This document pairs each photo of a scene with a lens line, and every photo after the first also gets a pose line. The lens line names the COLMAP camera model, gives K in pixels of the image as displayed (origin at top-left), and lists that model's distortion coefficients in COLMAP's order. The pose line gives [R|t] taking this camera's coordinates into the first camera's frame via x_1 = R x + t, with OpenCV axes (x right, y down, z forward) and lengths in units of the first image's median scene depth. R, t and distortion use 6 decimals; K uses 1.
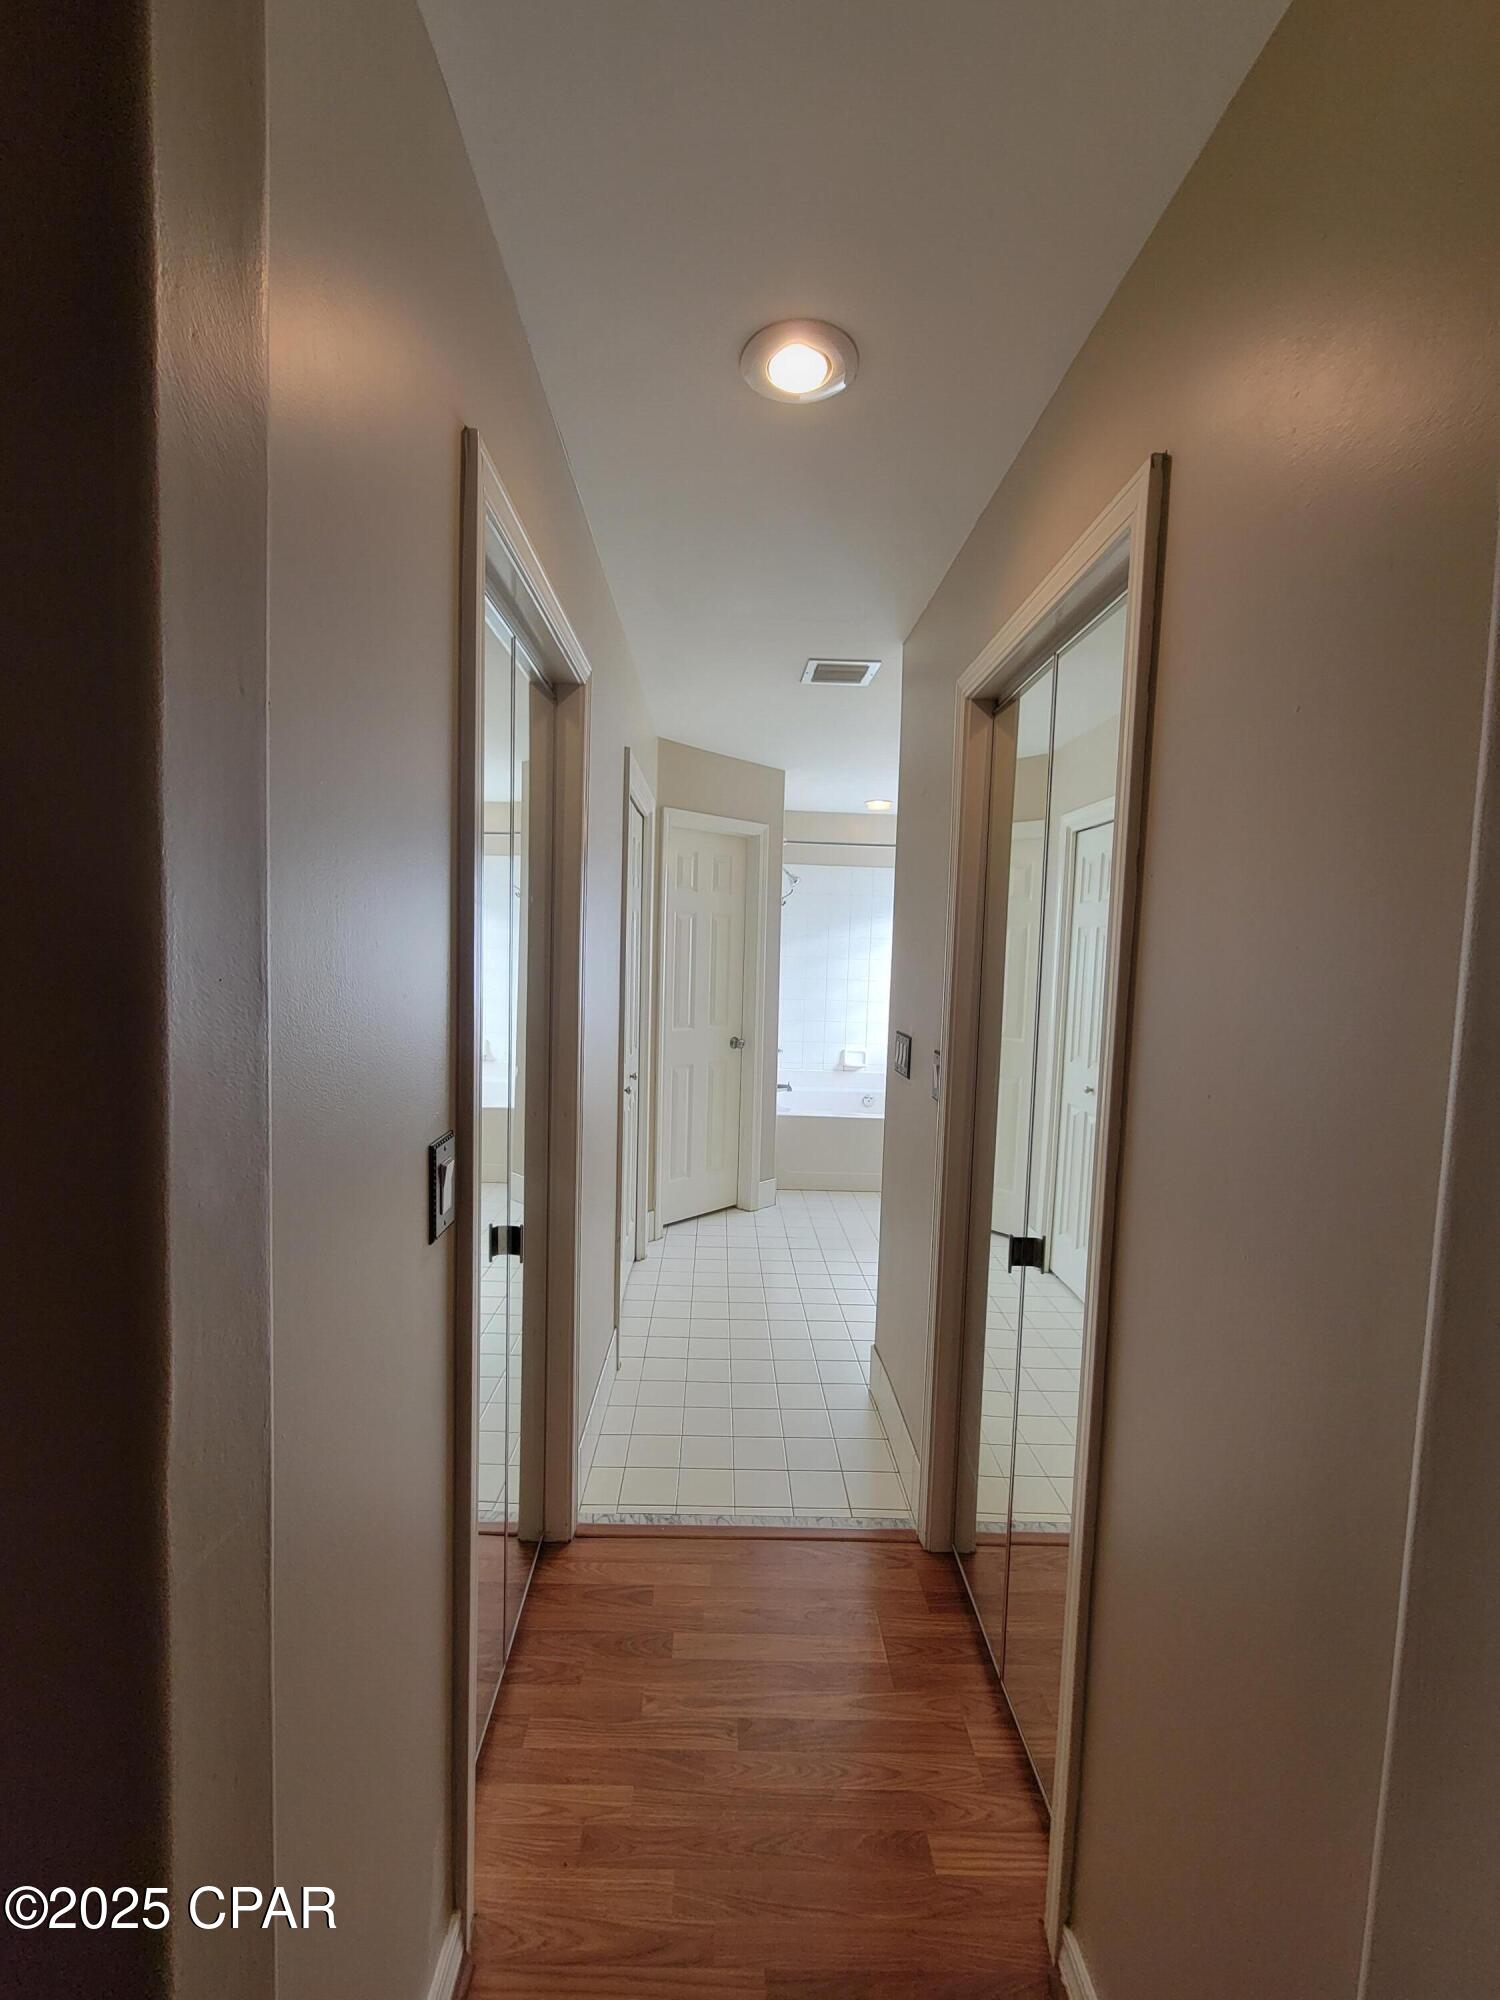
lens RADIAL K [[817.5, 0, 738.3], [0, 817.5, 998.7], [0, 0, 1]] dist [0.003678, -0.003165]
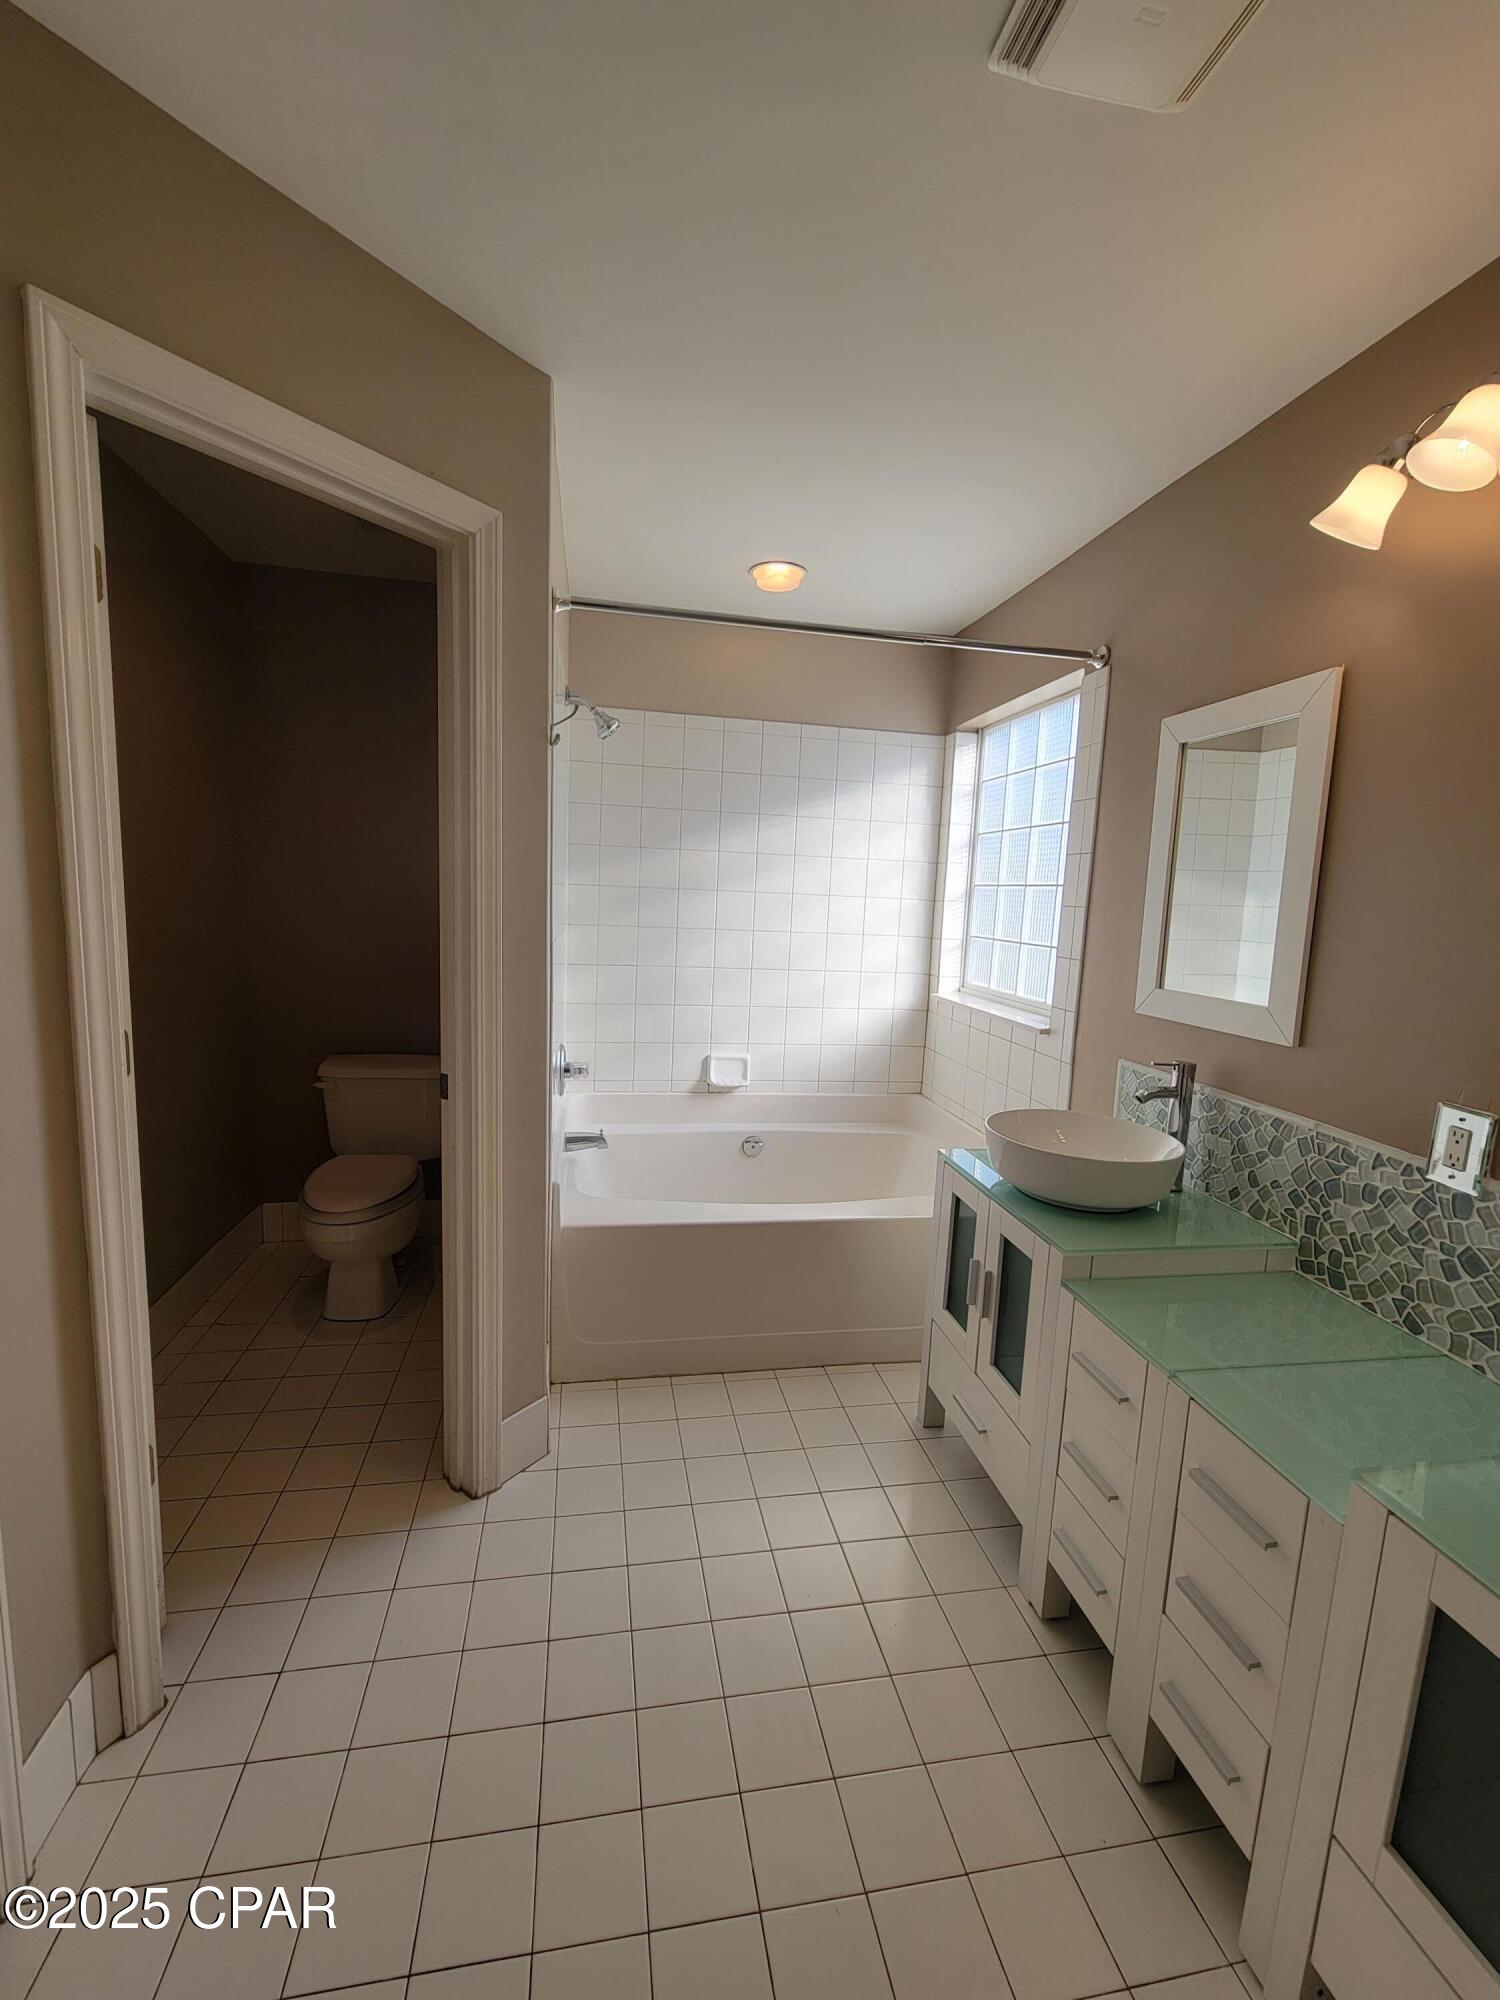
lens RADIAL K [[817.5, 0, 738.3], [0, 817.5, 998.7], [0, 0, 1]] dist [0.003678, -0.003165]
pose [[0.987780, -0.009858, 0.155545, 0.068282], [-0.000364, 0.997849, 0.065556, -0.012979], [-0.155856, -0.064811, 0.985651, 0.490274]]
